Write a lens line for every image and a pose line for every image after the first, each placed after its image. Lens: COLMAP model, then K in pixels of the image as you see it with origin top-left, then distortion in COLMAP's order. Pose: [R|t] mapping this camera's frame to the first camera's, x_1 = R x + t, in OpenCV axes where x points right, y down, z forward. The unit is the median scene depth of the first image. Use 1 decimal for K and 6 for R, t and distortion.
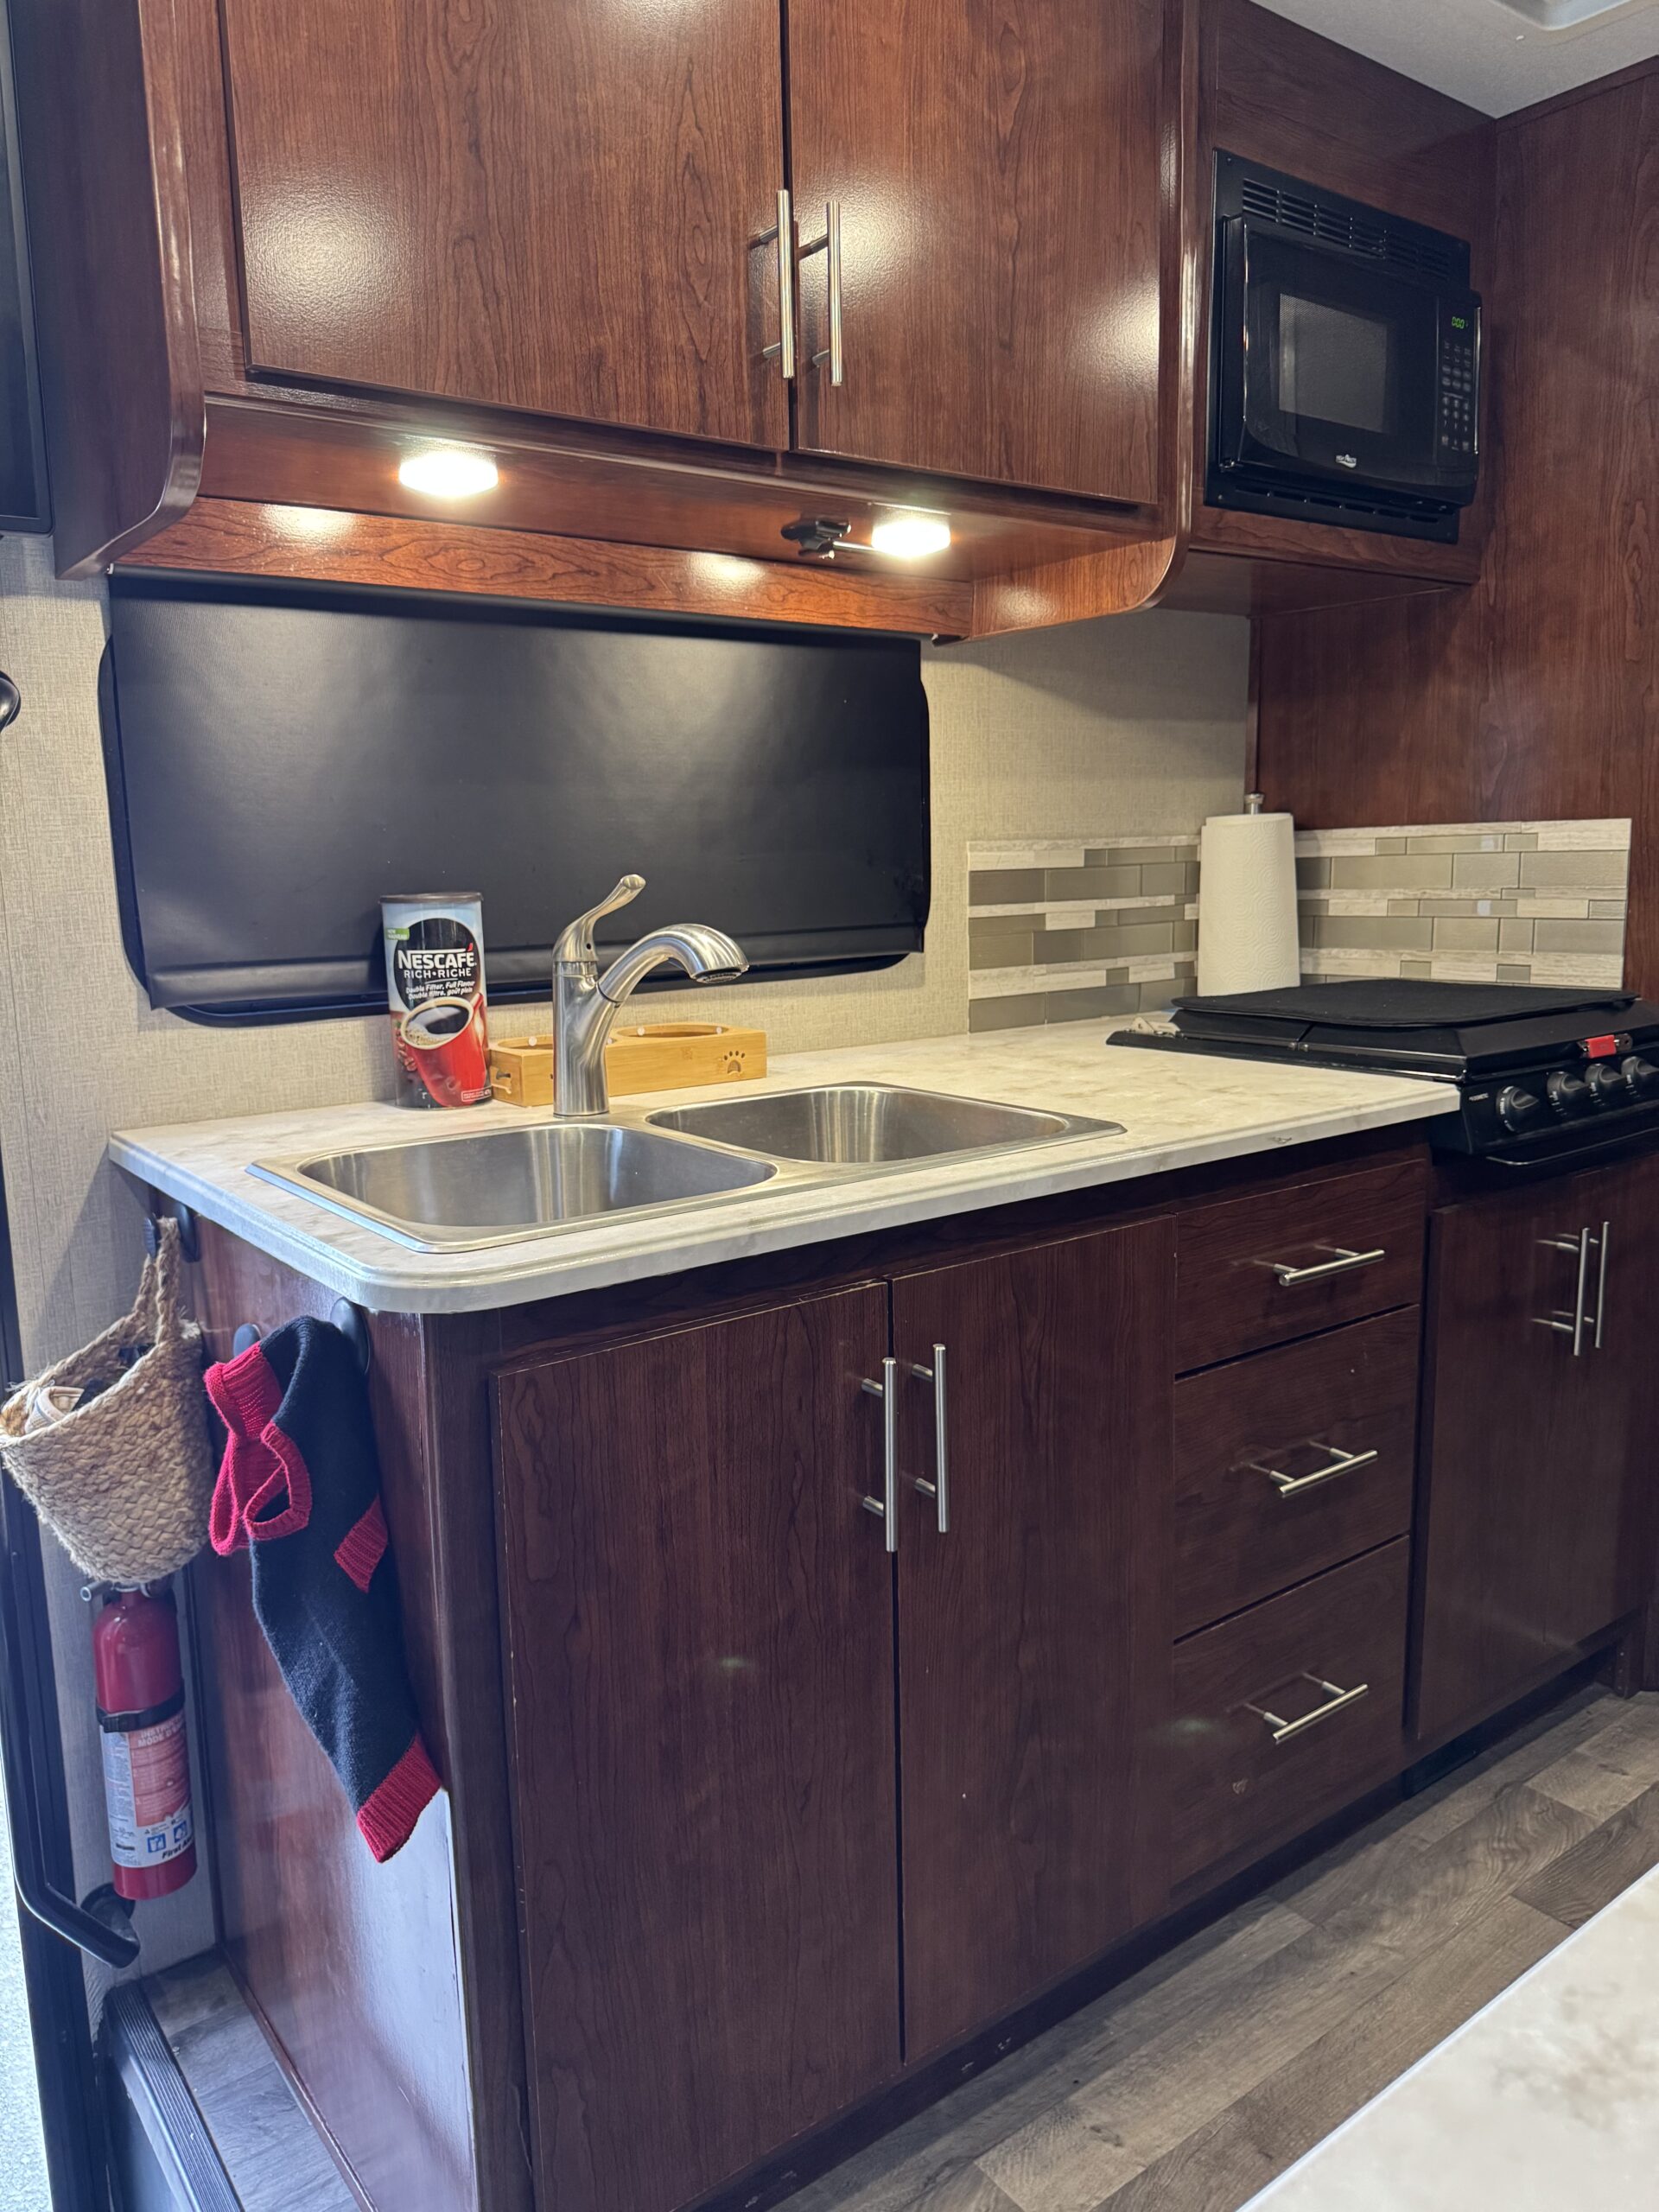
lens RADIAL K [[1559.8, 0, 801.6], [0, 1559.8, 1098.8], [0, 0, 1]] dist [0.039778, -0.050299]
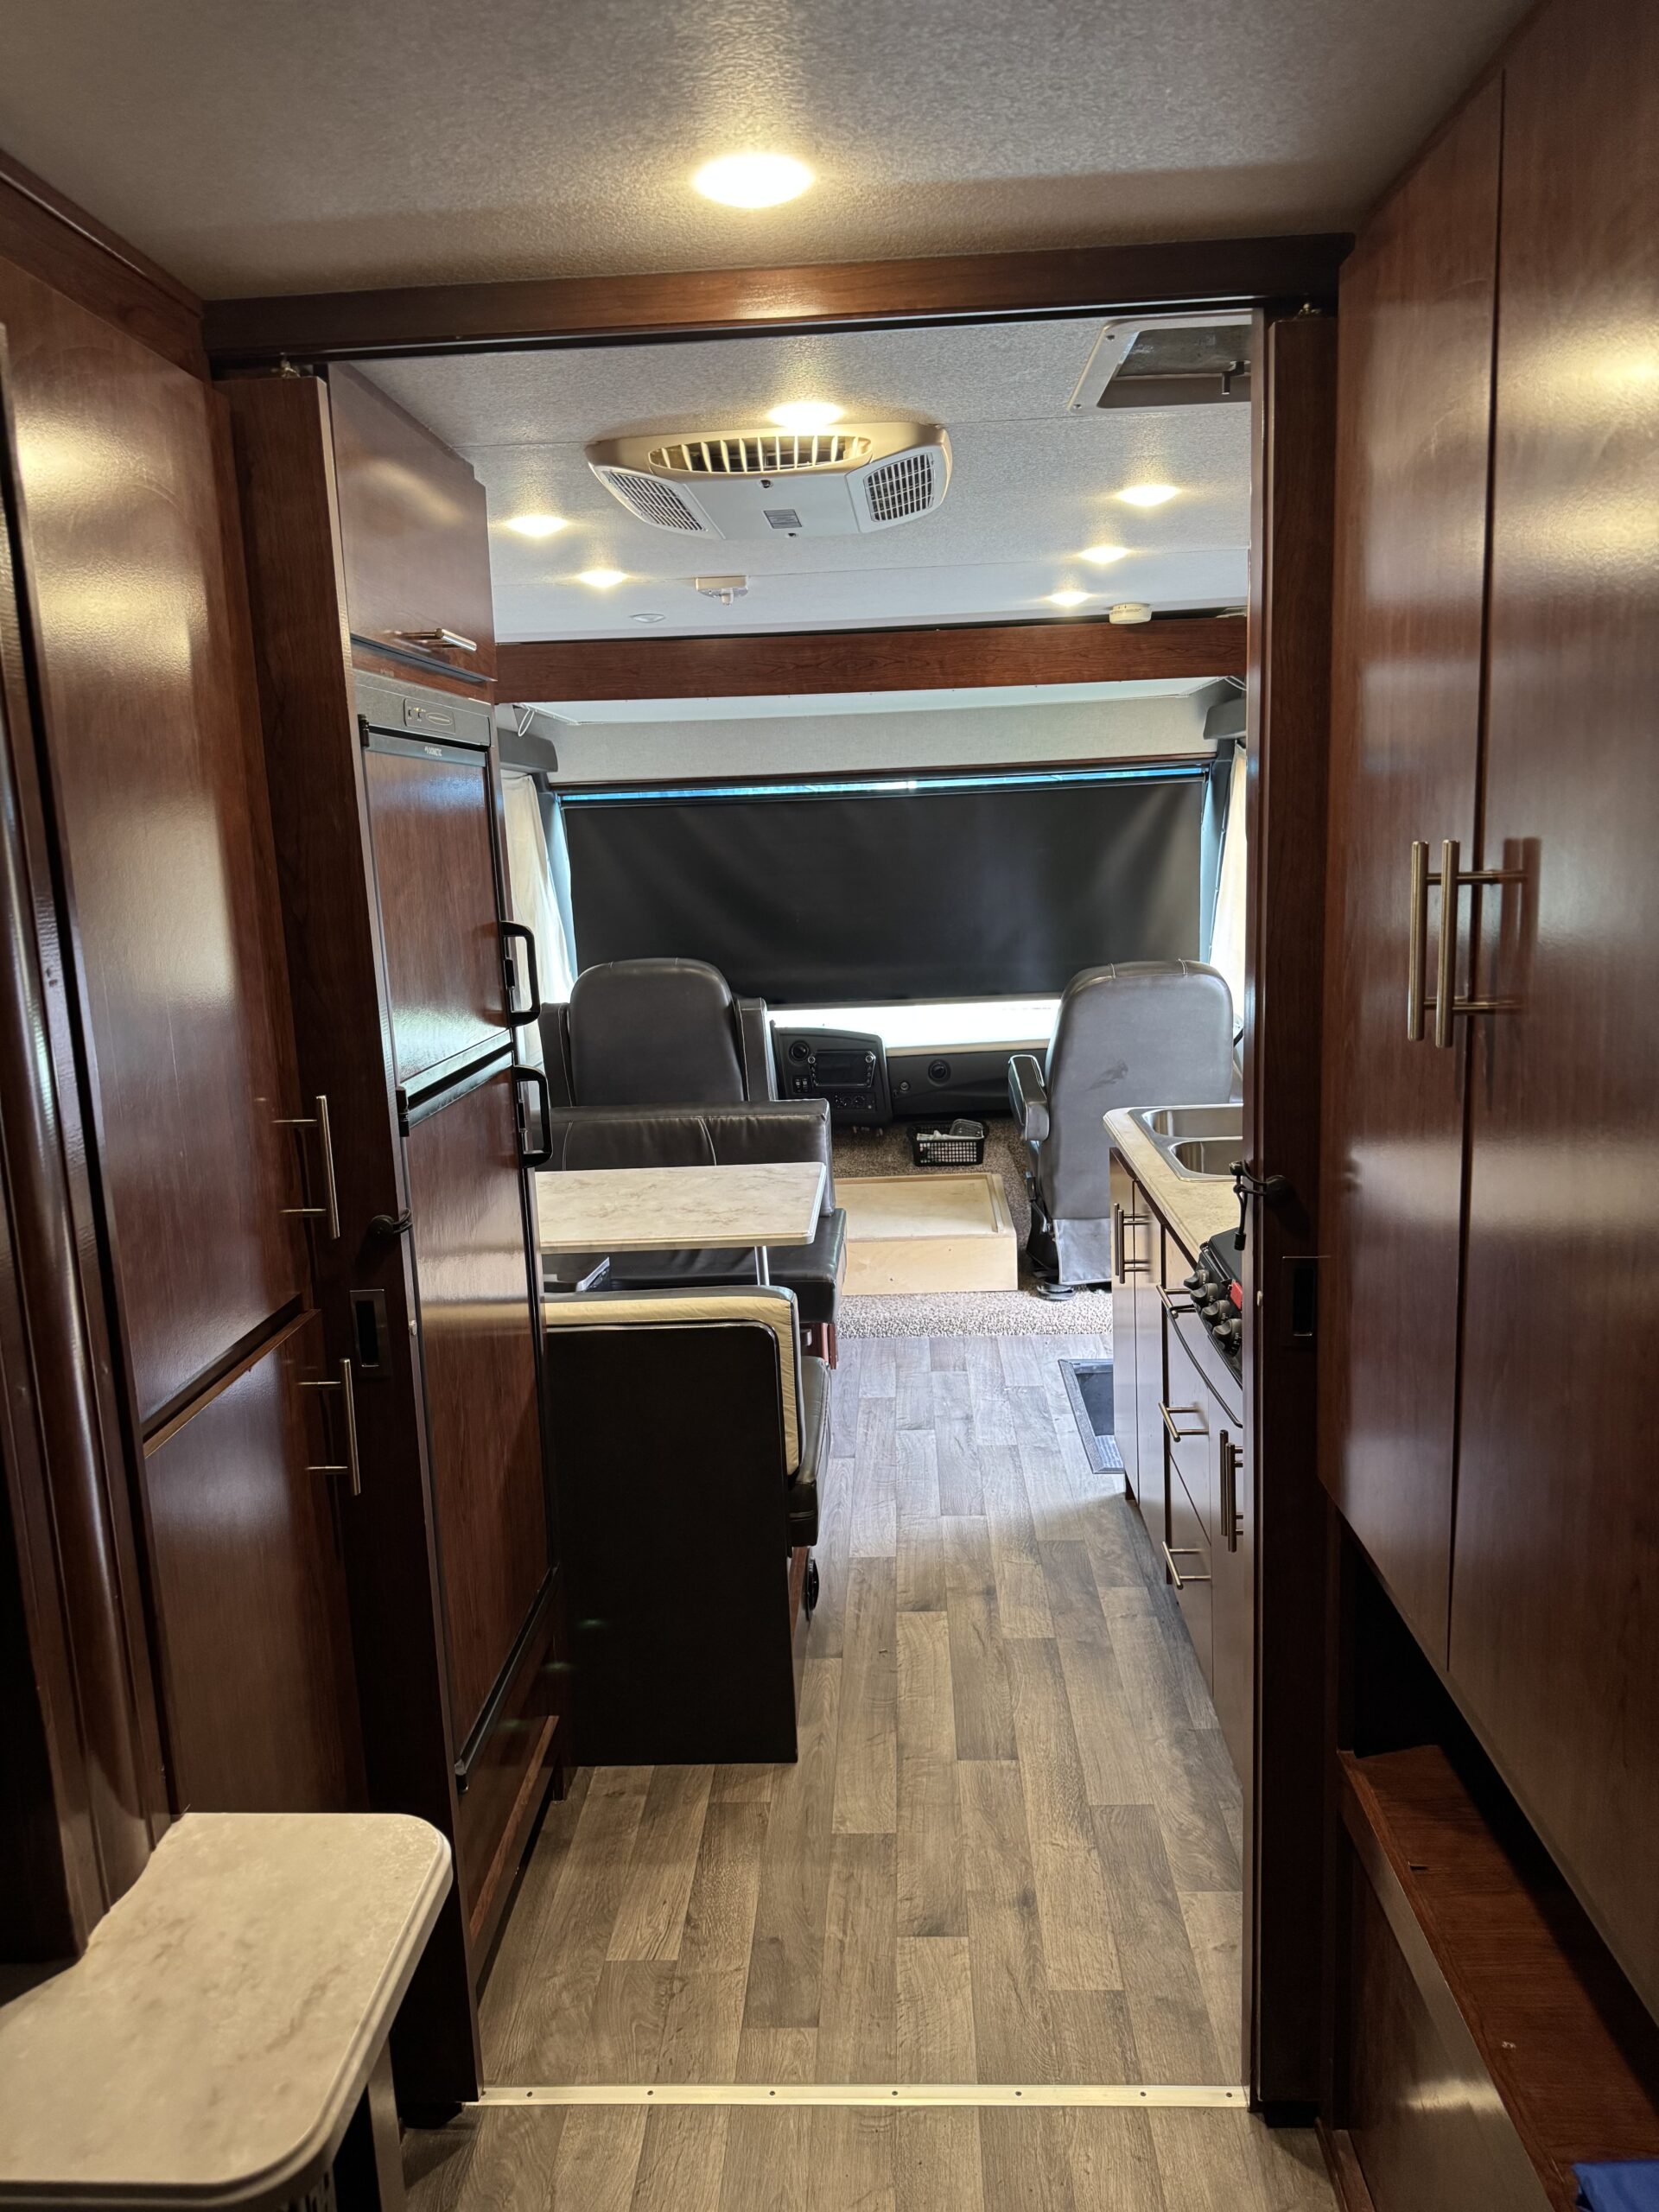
lens RADIAL K [[1559.8, 0, 815.4], [0, 1559.8, 1121.7], [0, 0, 1]] dist [0.039778, -0.050299]
pose [[-0.633507, 0.198682, -0.747793, 2.042337], [-0.062470, 0.950180, 0.305376, -0.650735], [0.771211, 0.240173, -0.589534, 1.863524]]
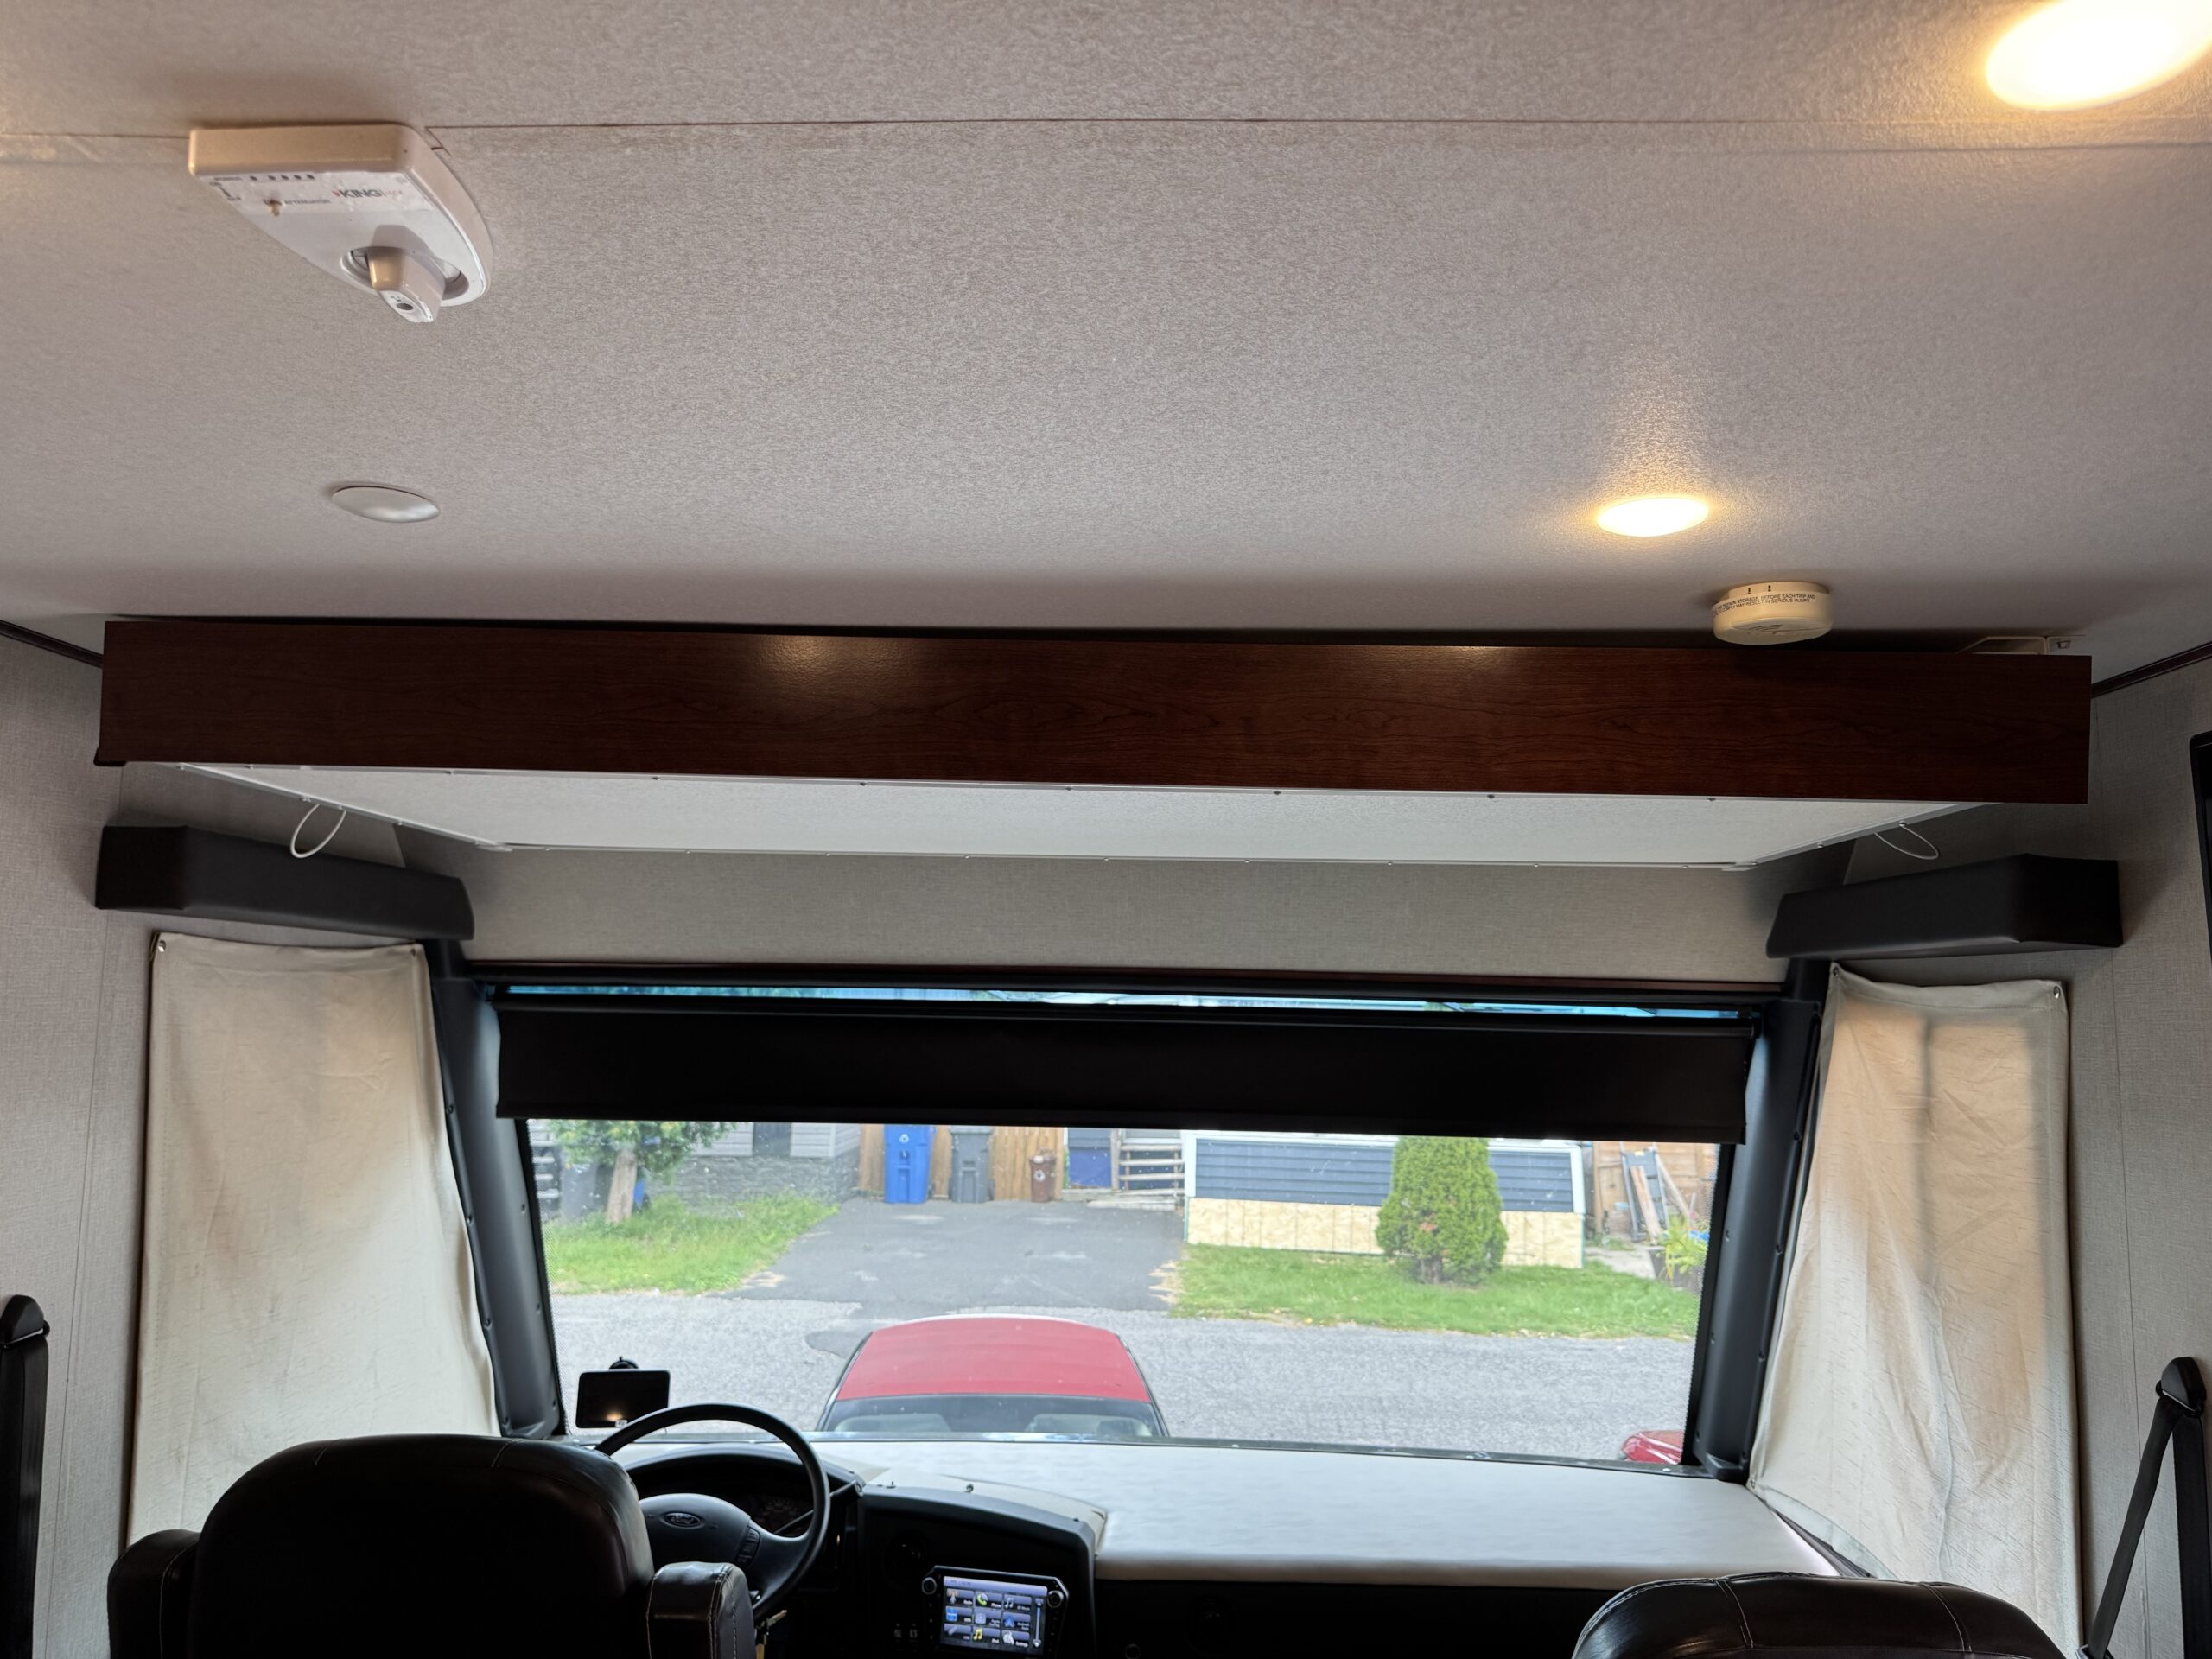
lens RADIAL K [[1559.8, 0, 1112.1], [0, 1559.8, 823.8], [0, 0, 1]] dist [0.039778, -0.050299]
pose [[-0.630896, -0.072569, -0.772466, 0.345021], [-0.122060, 0.992502, 0.006450, -0.499336], [0.766206, 0.098357, -0.635023, 0.679470]]
